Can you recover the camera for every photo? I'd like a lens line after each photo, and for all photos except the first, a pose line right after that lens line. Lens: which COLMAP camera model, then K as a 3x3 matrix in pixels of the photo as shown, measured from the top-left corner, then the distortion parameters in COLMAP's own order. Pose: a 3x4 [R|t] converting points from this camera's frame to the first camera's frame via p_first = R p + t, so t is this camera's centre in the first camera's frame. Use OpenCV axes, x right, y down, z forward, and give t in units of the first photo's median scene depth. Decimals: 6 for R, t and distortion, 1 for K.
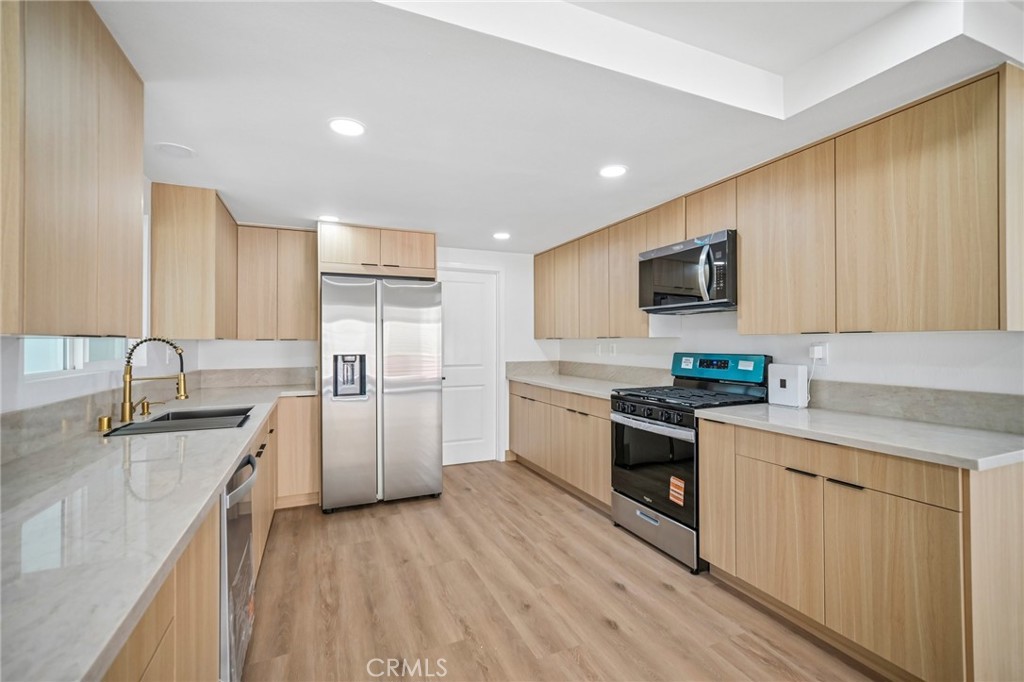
lens RADIAL K [[446.5, 0, 513.3], [0, 446.5, 338.1], [0, 0, 1]] dist [-0.001202, 0.000437]
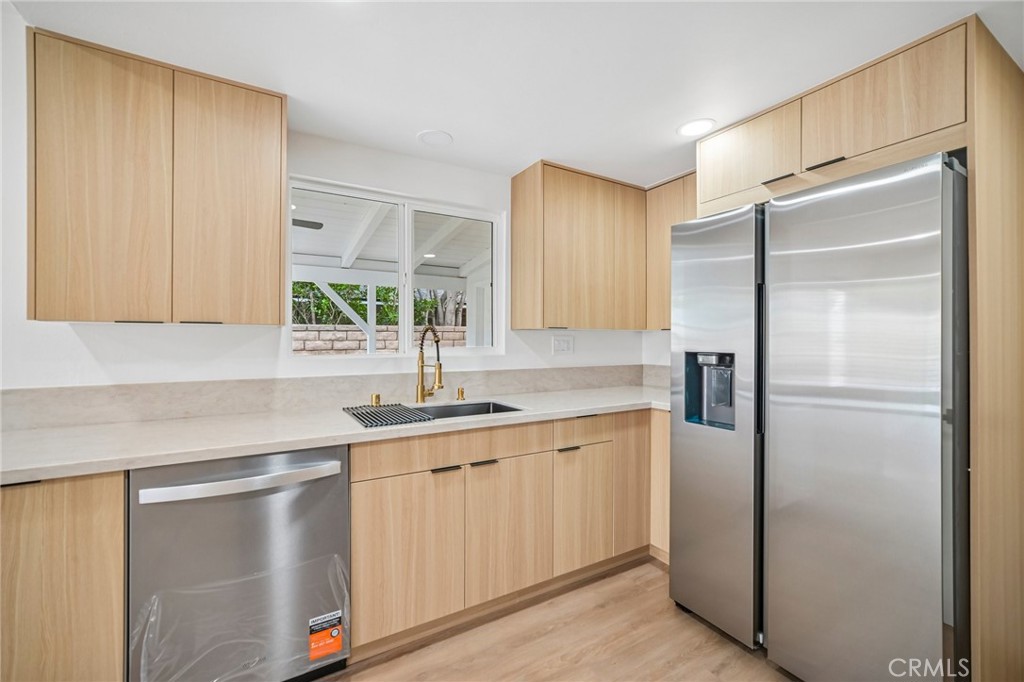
lens RADIAL K [[423.9, 0, 510.2], [0, 423.9, 338.5], [0, 0, 1]] dist [-0.015259, 0.009235]
pose [[0.115880, 0.002010, -0.993261, 0.164786], [0.006221, 0.999977, 0.002749, 0.020203], [0.993244, -0.006498, 0.115865, 0.855223]]
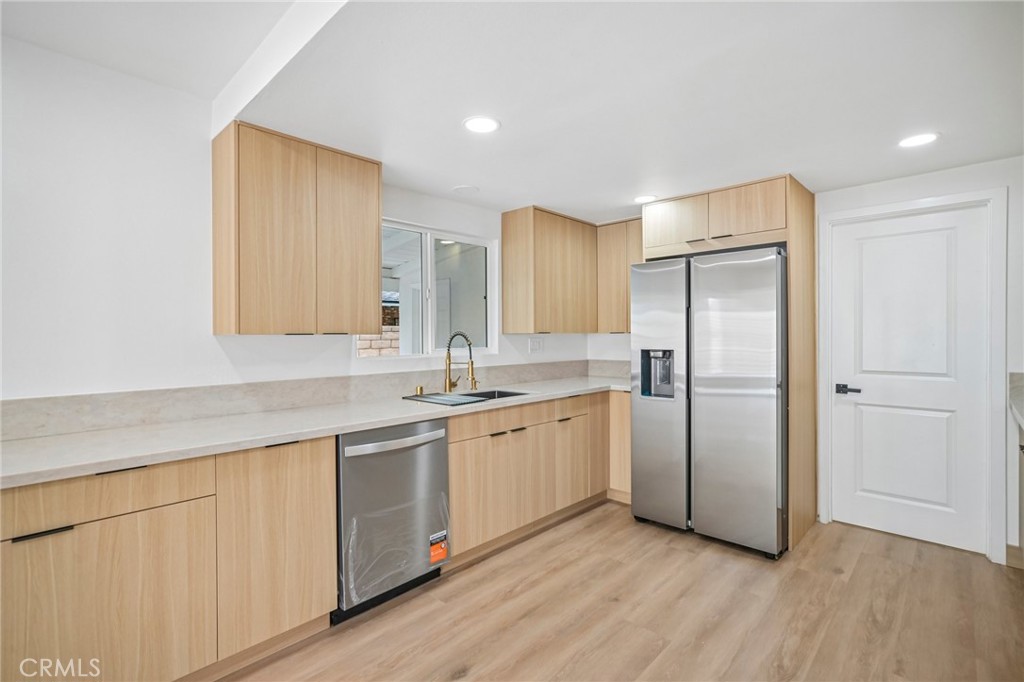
lens RADIAL K [[479.8, 0, 510.4], [0, 479.8, 337.9], [0, 0, 1]] dist [-0.001254, 0.000735]
pose [[0.384433, 0.005561, -0.923136, 0.483850], [0.012729, 0.999855, 0.011324, -0.000493], [0.923065, -0.016104, 0.384306, 0.464379]]
